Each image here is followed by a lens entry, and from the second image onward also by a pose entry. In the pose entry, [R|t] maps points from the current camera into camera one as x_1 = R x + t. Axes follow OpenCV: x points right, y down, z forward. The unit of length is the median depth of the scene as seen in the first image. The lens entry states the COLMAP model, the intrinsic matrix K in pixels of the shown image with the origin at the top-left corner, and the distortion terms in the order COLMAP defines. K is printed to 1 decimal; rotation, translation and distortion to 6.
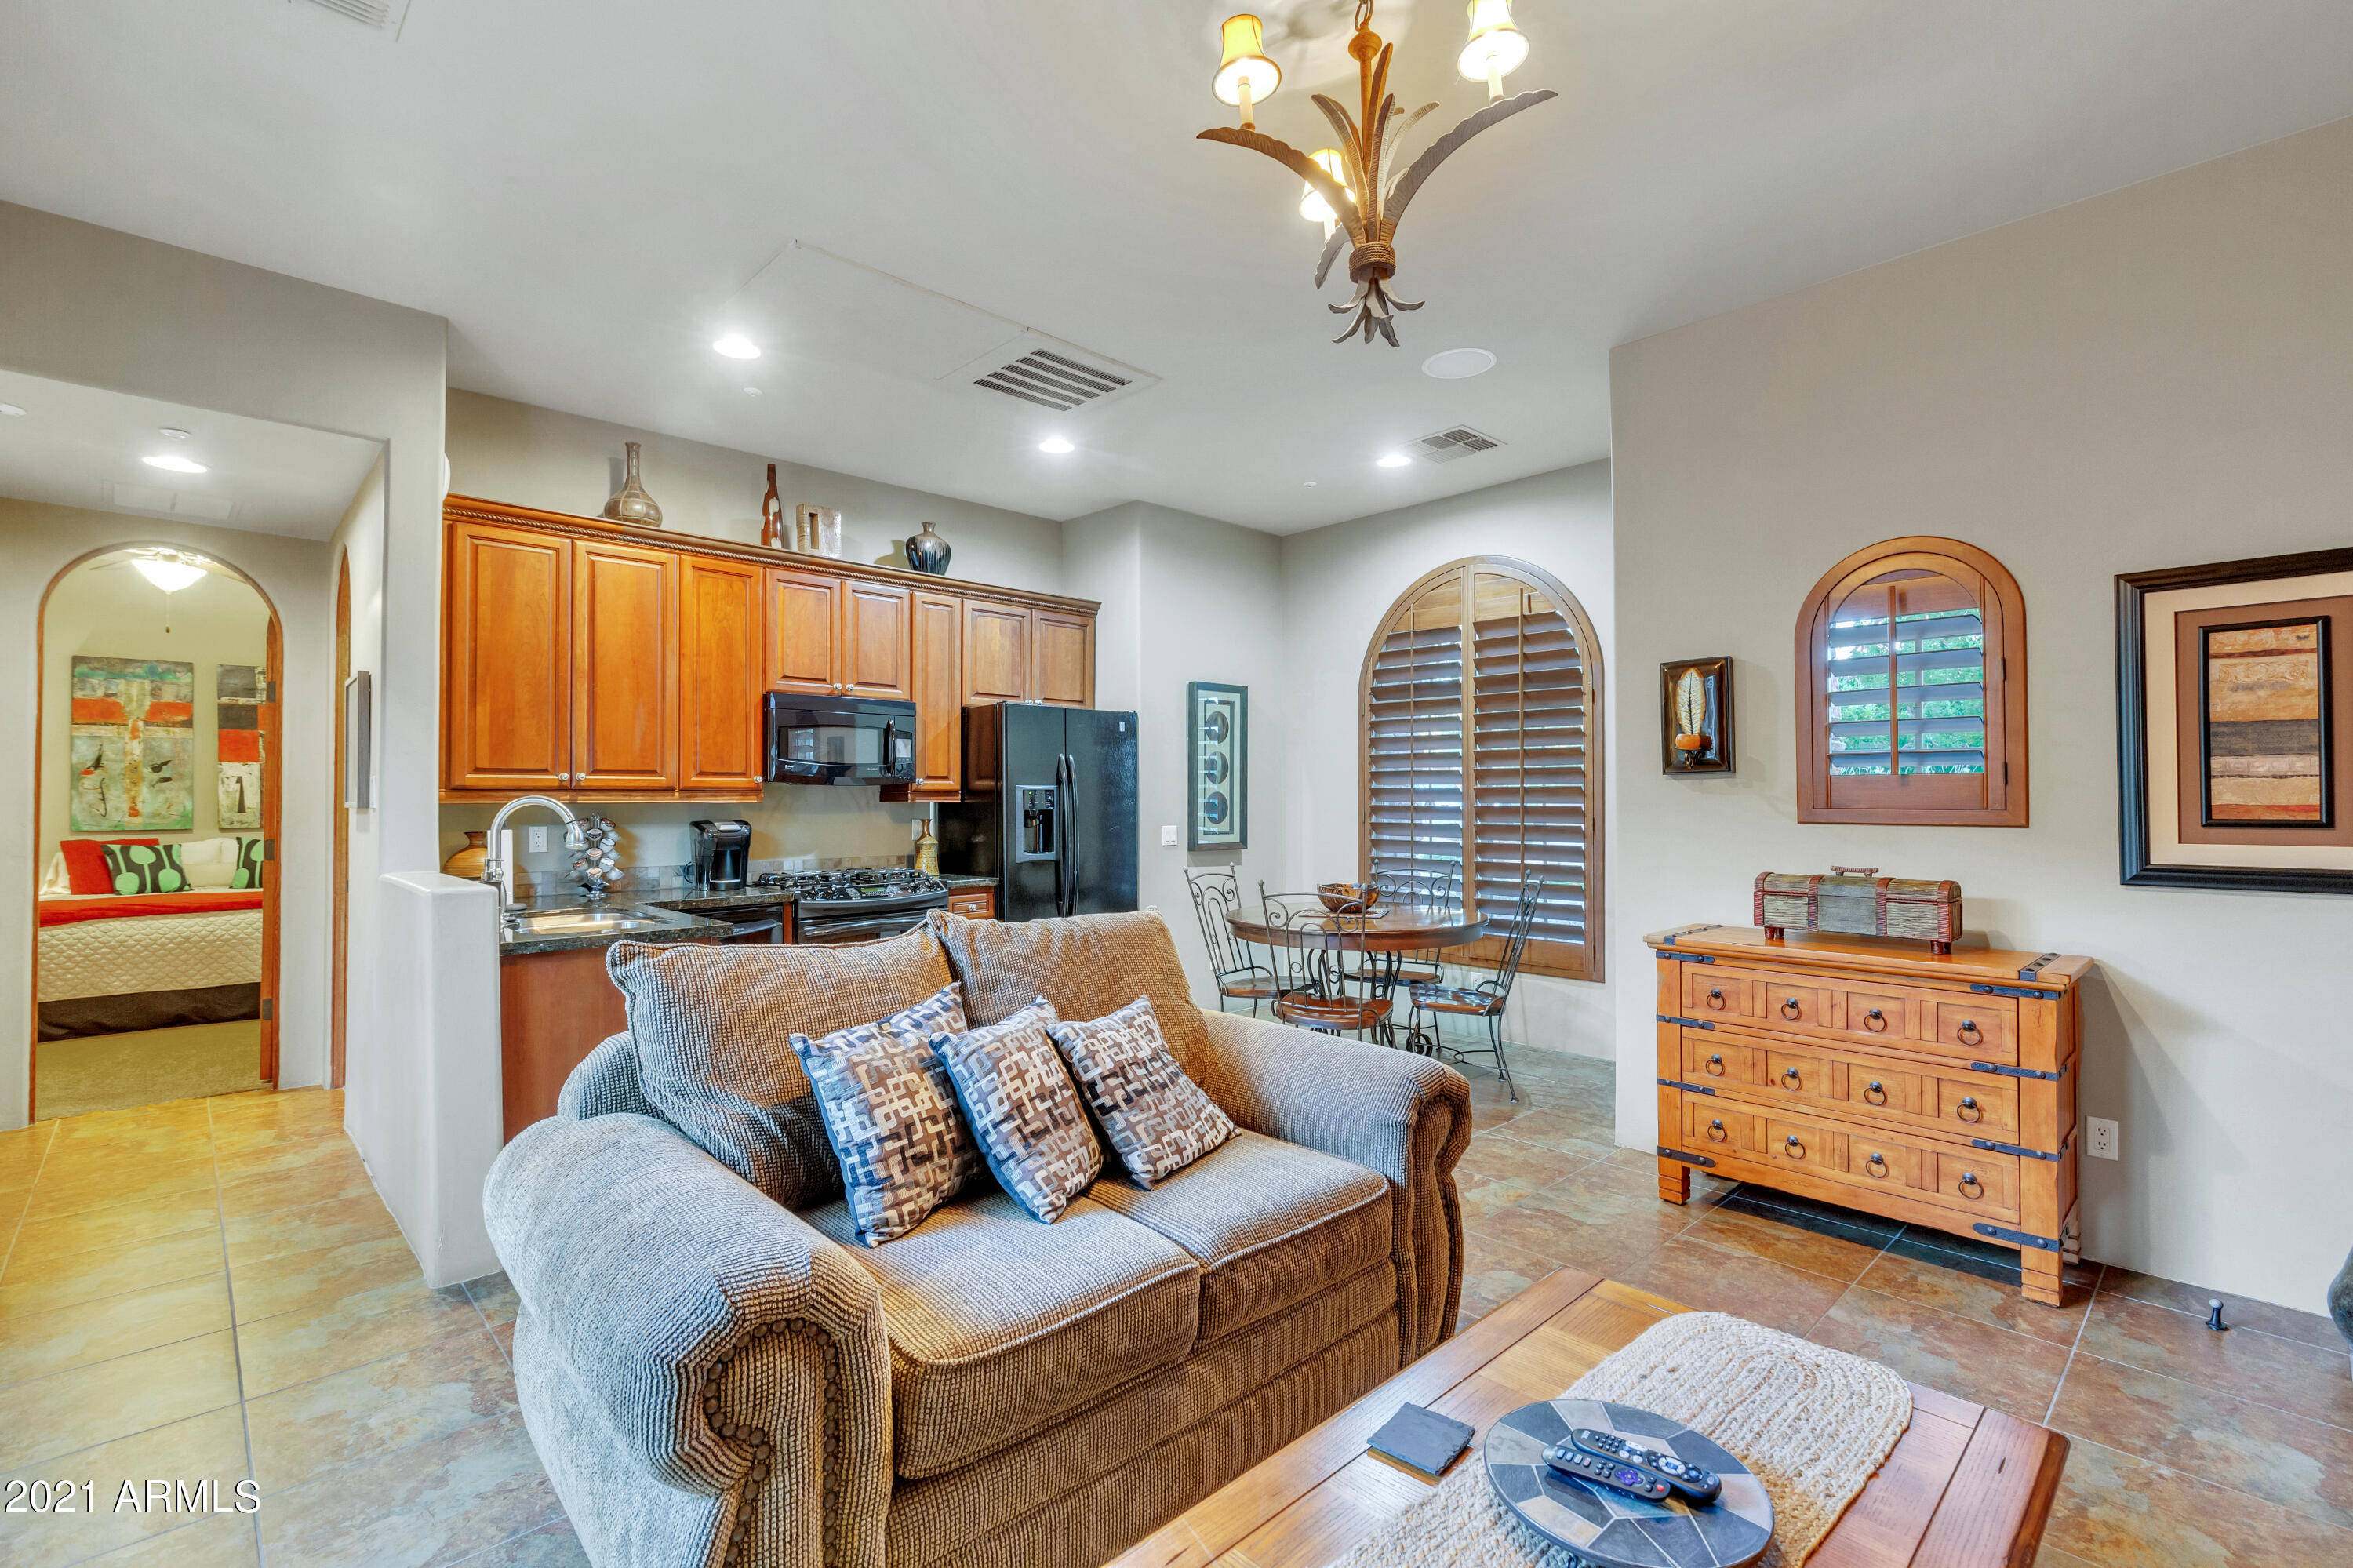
lens RADIAL K [[1056.8, 0, 1184.9], [0, 1056.8, 786.1], [0, 0, 1]] dist [0.001571, 0.000121]
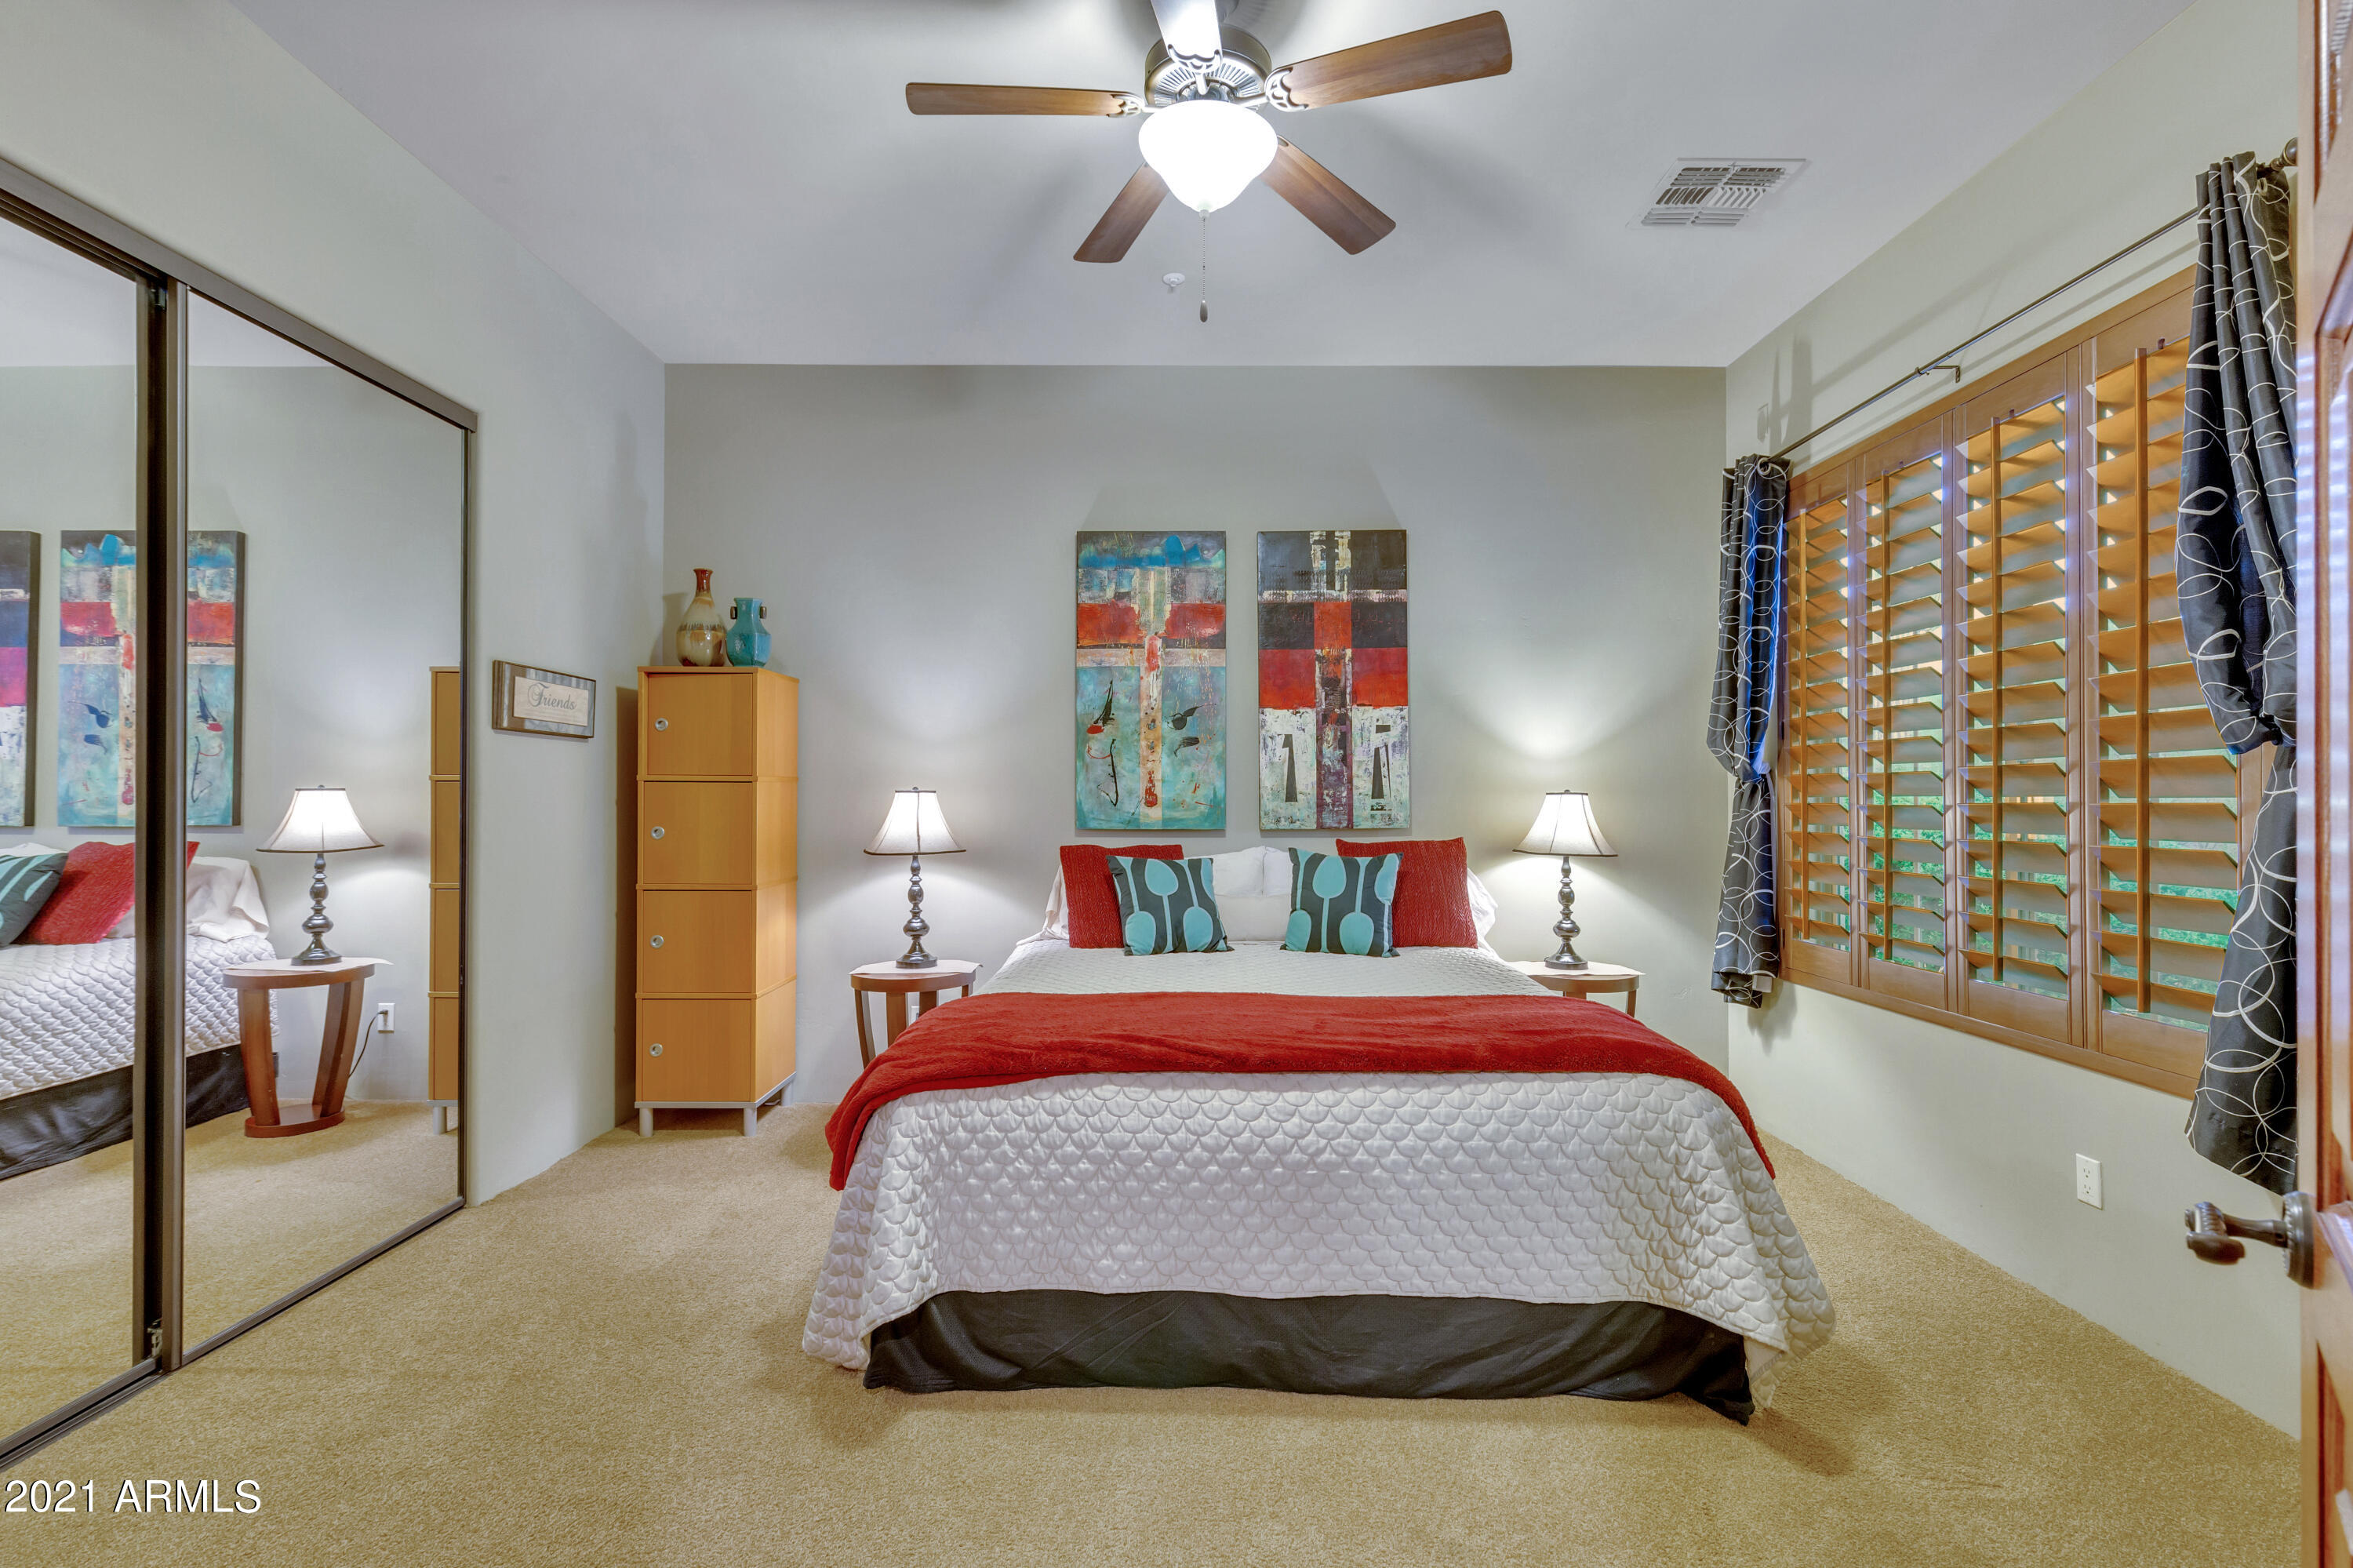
lens RADIAL K [[1056.8, 0, 1177.2], [0, 1056.8, 785.0], [0, 0, 1]] dist [0.001571, 0.000121]
pose [[0.718562, -0.000688, -0.695463, -0.579595], [0.002402, 0.999996, 0.001493, 0.016465], [0.695459, -0.002743, 0.718561, 0.593318]]
